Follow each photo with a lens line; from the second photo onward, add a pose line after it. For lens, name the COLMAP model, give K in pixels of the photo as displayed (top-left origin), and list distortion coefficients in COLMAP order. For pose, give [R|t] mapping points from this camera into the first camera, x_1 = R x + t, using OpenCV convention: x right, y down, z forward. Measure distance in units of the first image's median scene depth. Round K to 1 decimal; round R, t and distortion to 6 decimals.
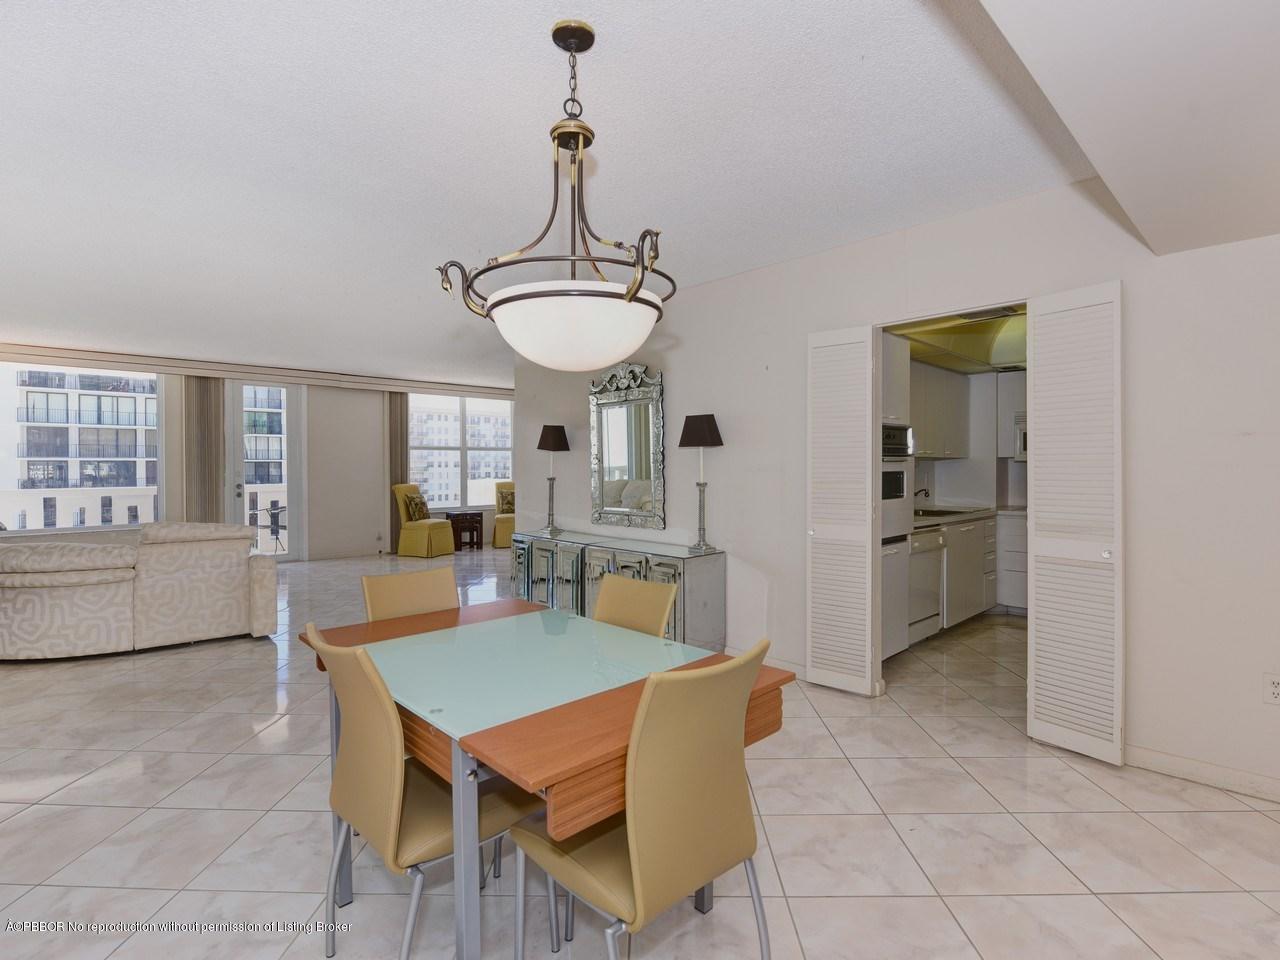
lens RADIAL K [[659.7, 0, 647.7], [0, 659.7, 470.4], [0, 0, 1]] dist [-0.005125, -0.002732]
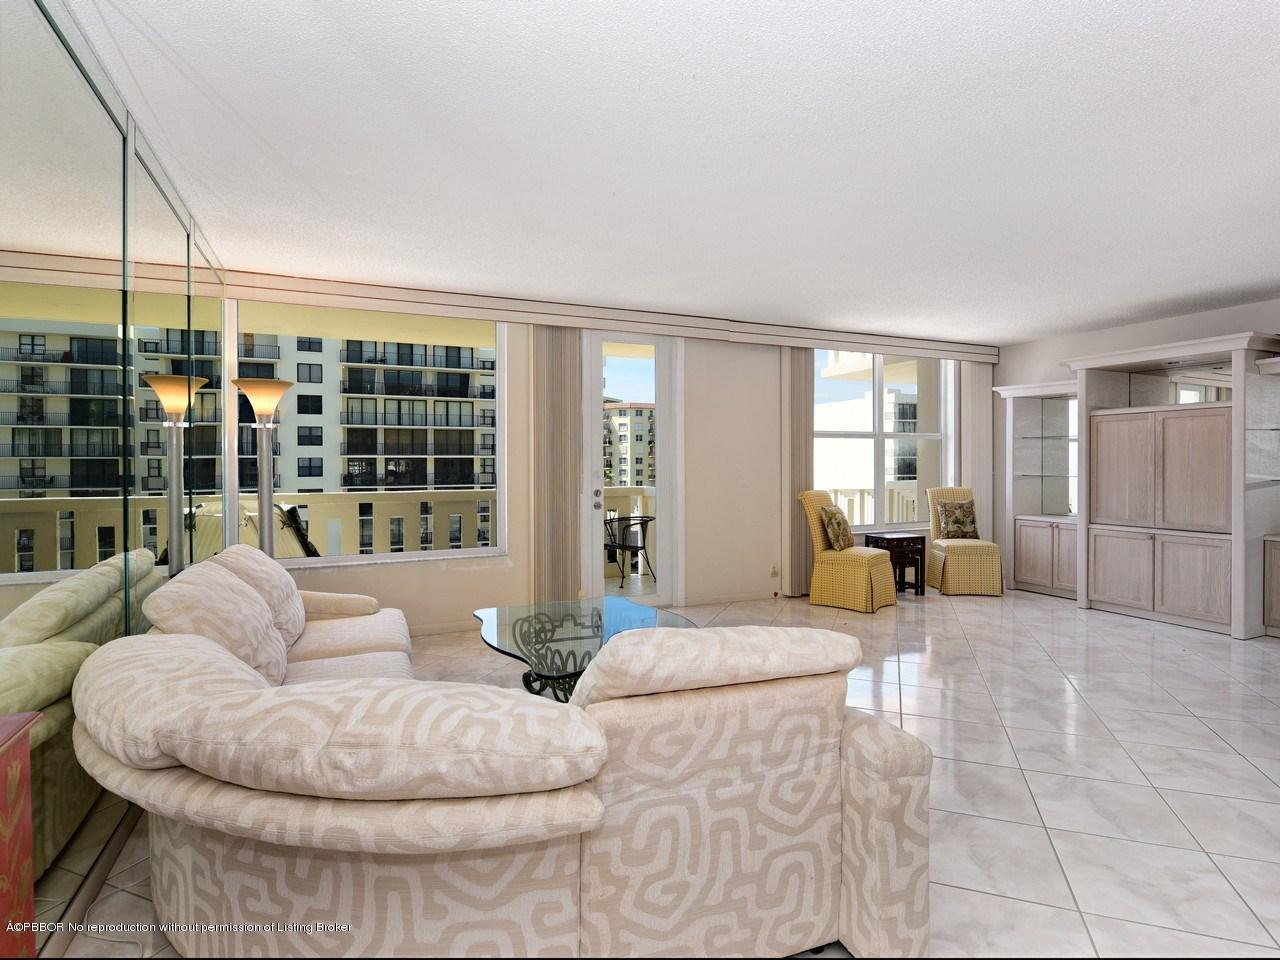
lens RADIAL K [[659.7, 0, 638.0], [0, 659.7, 467.7], [0, 0, 1]] dist [-0.005125, -0.002732]
pose [[0.941370, 0.002808, -0.337364, -0.318438], [-0.002460, 0.999996, 0.001460, -0.002071], [0.337367, -0.000544, 0.941373, 0.344773]]
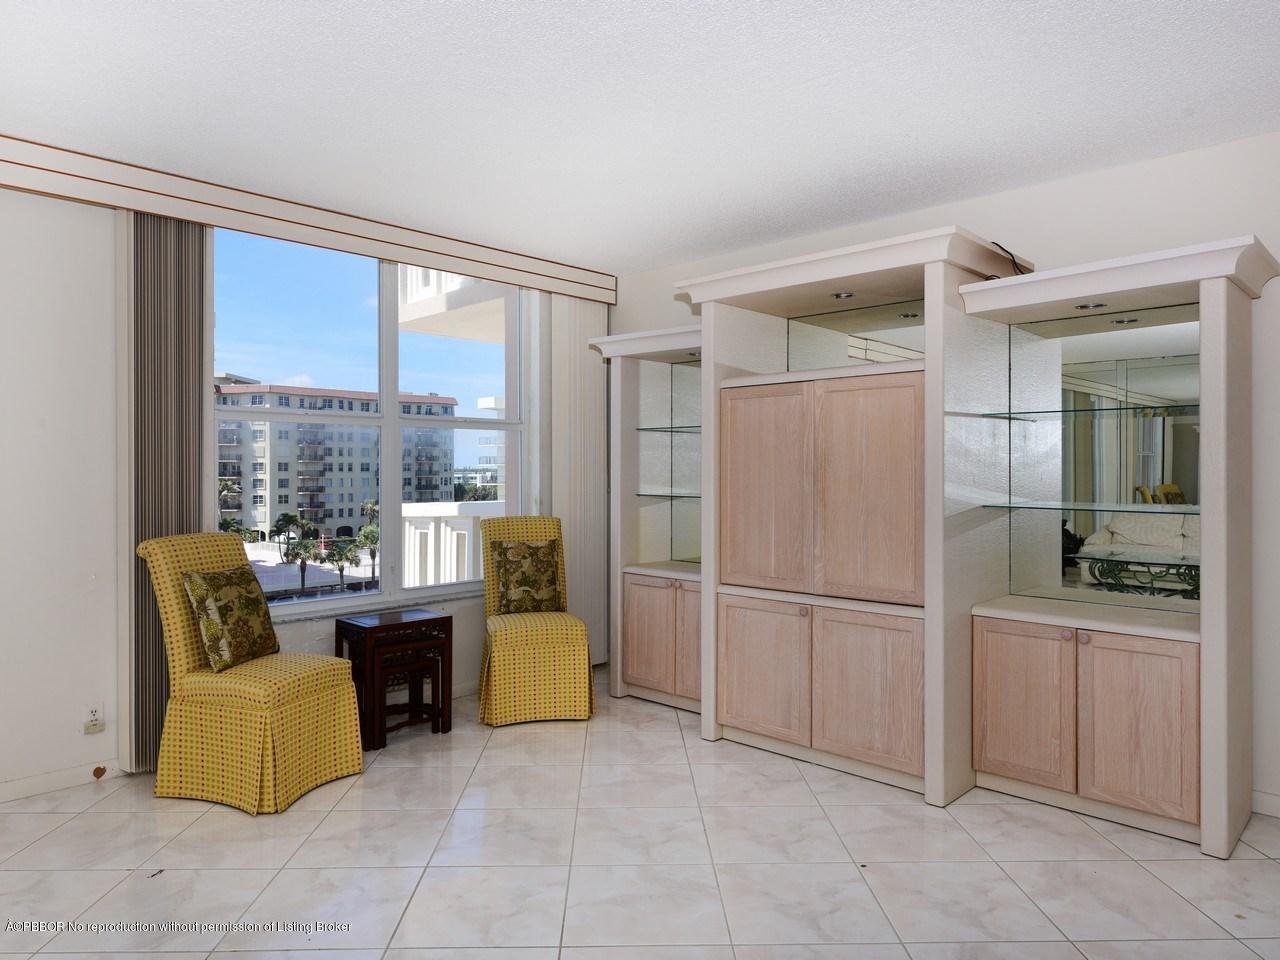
lens RADIAL K [[826.1, 0, 641.6], [0, 826.1, 472.2], [0, 0, 1]] dist [0.000308, -0.001615]
pose [[0.999114, 0.001219, 0.042060, -0.188360], [-0.001065, 0.999993, -0.003664, -0.005527], [-0.042064, 0.003616, 0.999108, 0.640302]]
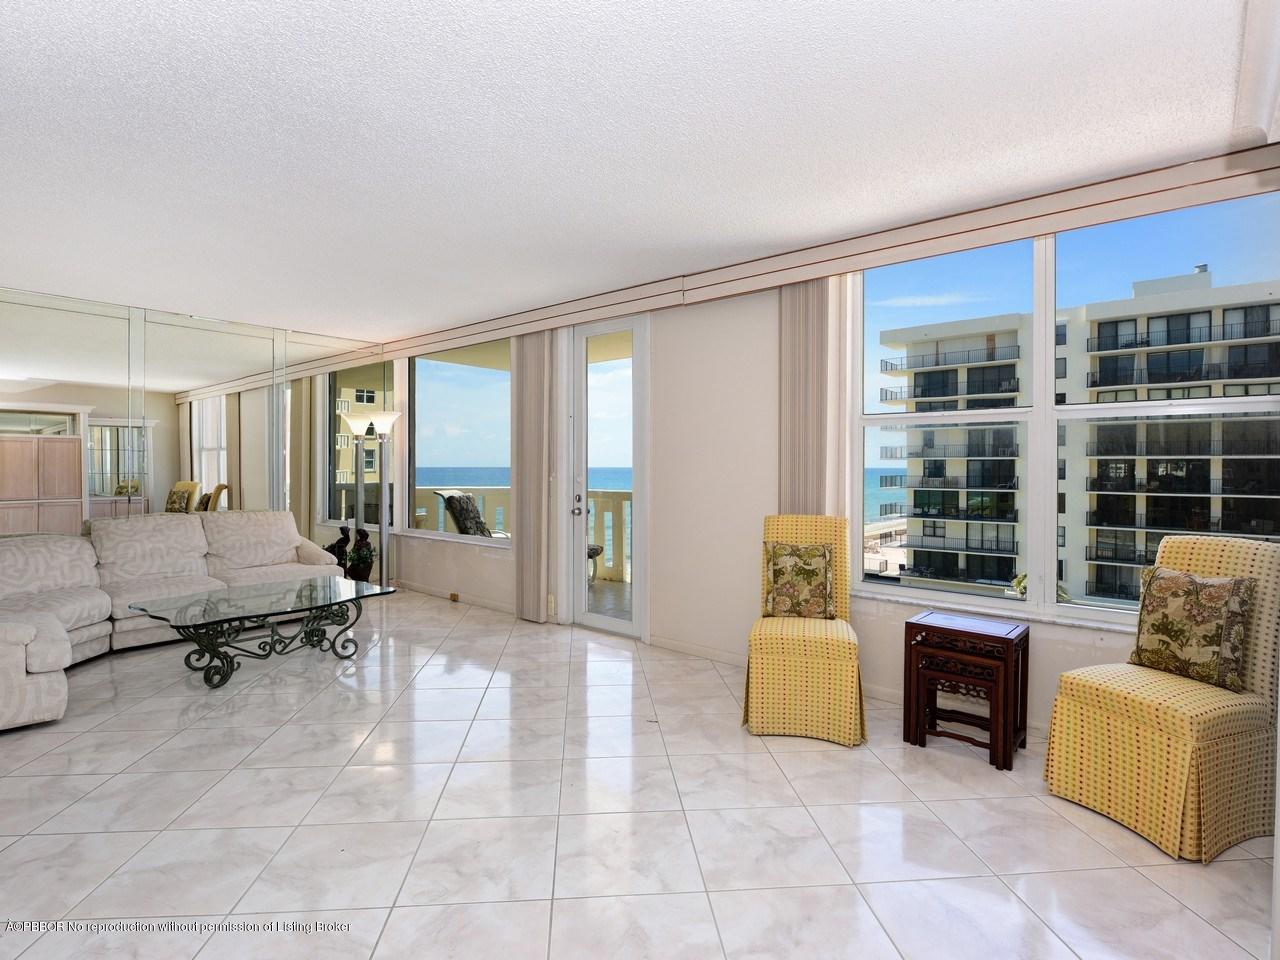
lens RADIAL K [[659.7, 0, 645.7], [0, 659.7, 457.6], [0, 0, 1]] dist [-0.005125, -0.002732]
pose [[0.103673, -0.007660, -0.994582, -0.021077], [-0.009517, 0.999917, -0.008693, -0.008755], [0.994566, 0.010367, 0.103591, 0.843485]]
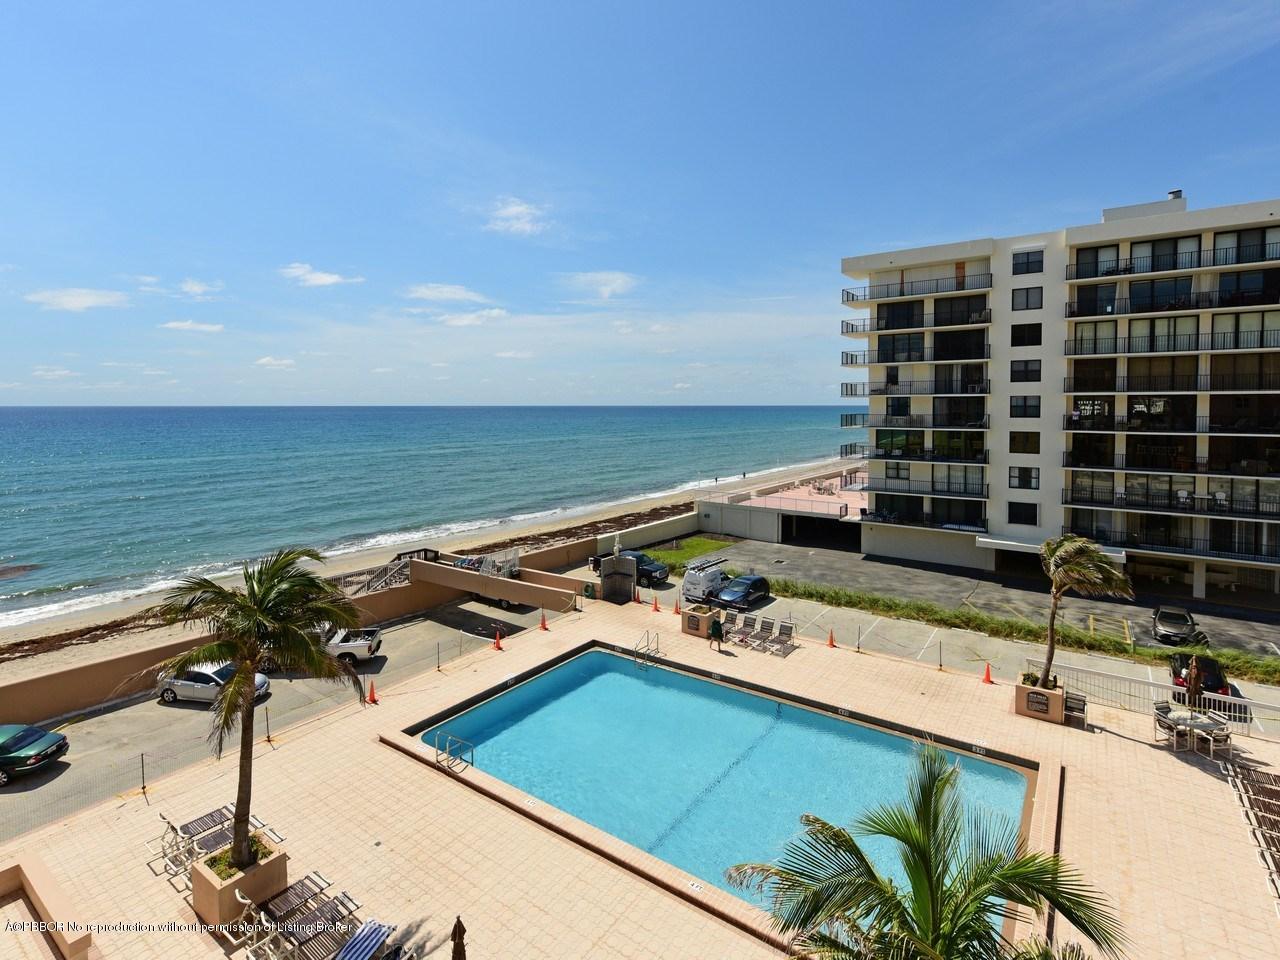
lens RADIAL K [[620.6, 0, 642.3], [0, 620.6, 421.7], [0, 0, 1]] dist [0.003092, -0.001540]
pose [[0.185060, 0.029454, -0.982286, -0.755840], [-0.006323, 0.999566, 0.028781, 0.003522], [0.982707, 0.000885, 0.185166, 0.933625]]
